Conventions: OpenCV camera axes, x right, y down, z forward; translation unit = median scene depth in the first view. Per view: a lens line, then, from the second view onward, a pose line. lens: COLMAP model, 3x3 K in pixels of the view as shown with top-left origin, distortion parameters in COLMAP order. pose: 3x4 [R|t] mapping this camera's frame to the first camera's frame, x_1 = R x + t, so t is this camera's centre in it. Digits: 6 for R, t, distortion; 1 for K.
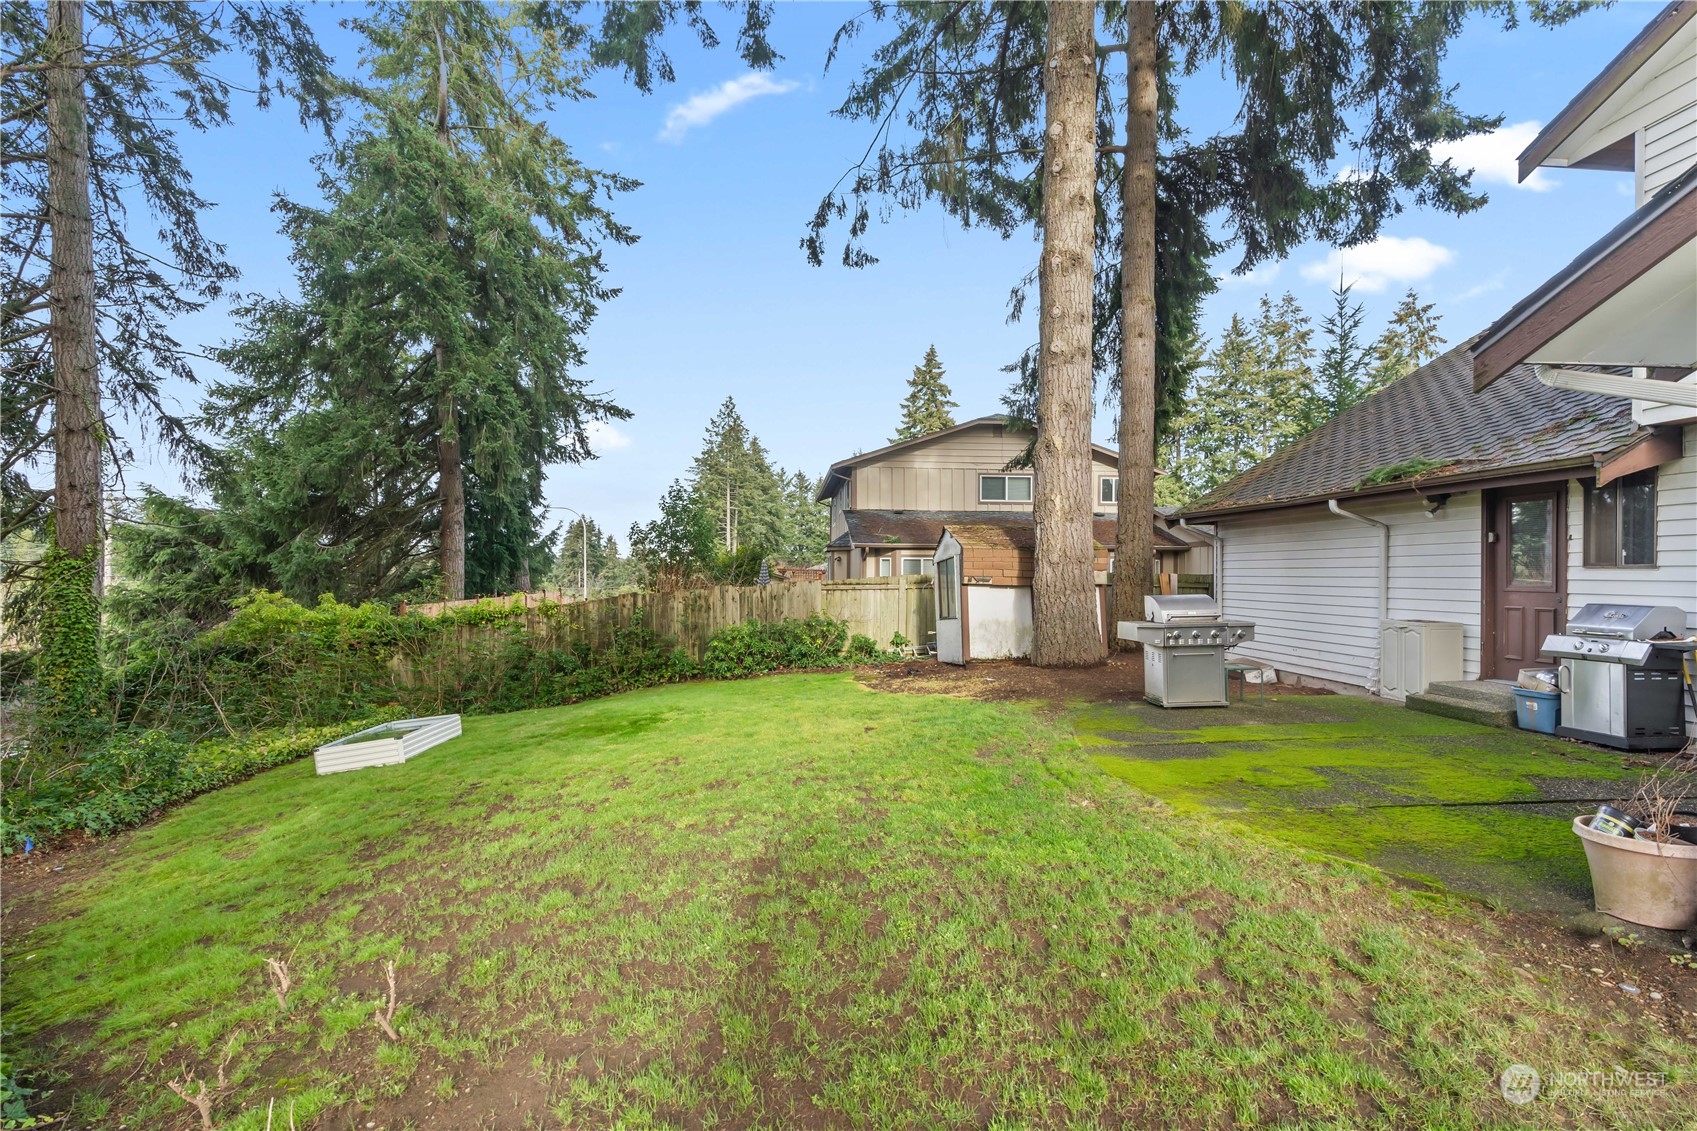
lens RADIAL K [[775.3, 0, 841.3], [0, 775.3, 572.1], [0, 0, 1]] dist [-0.001903, -0.000044]
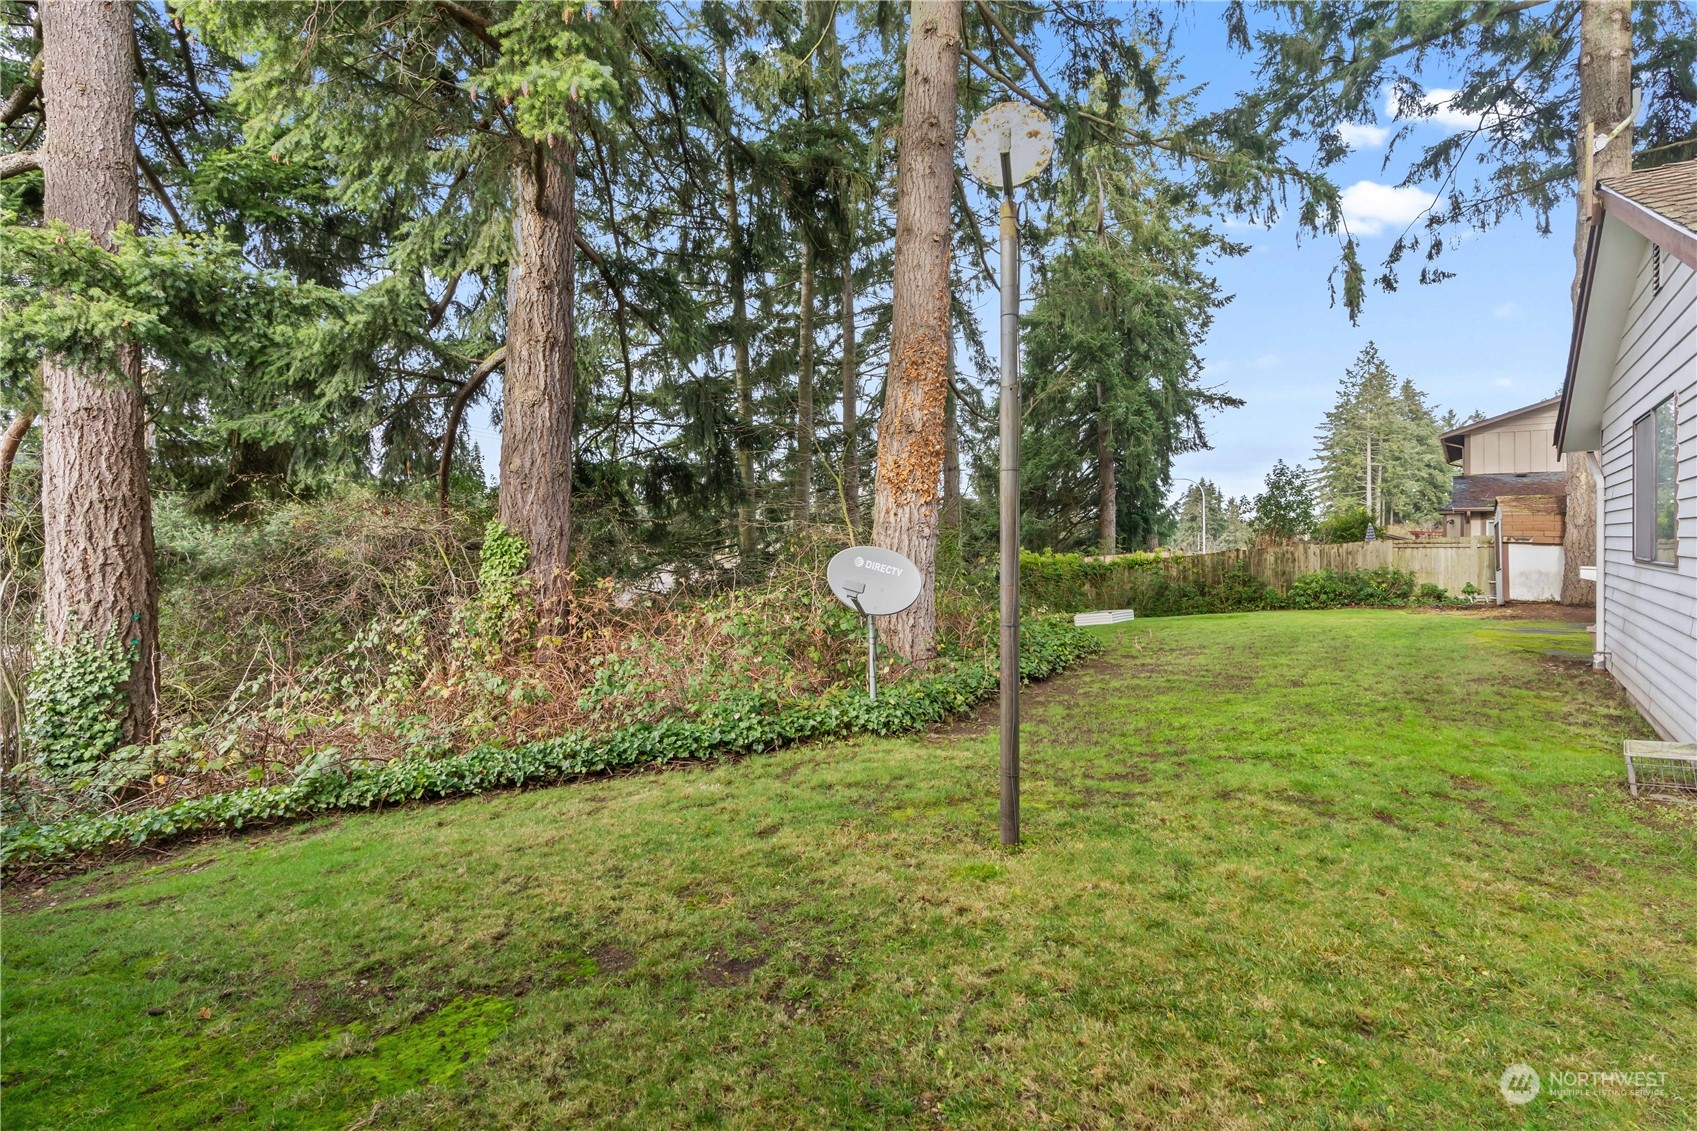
lens RADIAL K [[775.3, 0, 850.8], [0, 775.3, 539.4], [0, 0, 1]] dist [-0.001903, -0.000044]
pose [[0.733086, -0.000441, -0.680136, 0.178255], [0.003474, 0.999989, 0.003095, 0.001964], [0.680127, -0.004632, 0.733079, -0.526217]]
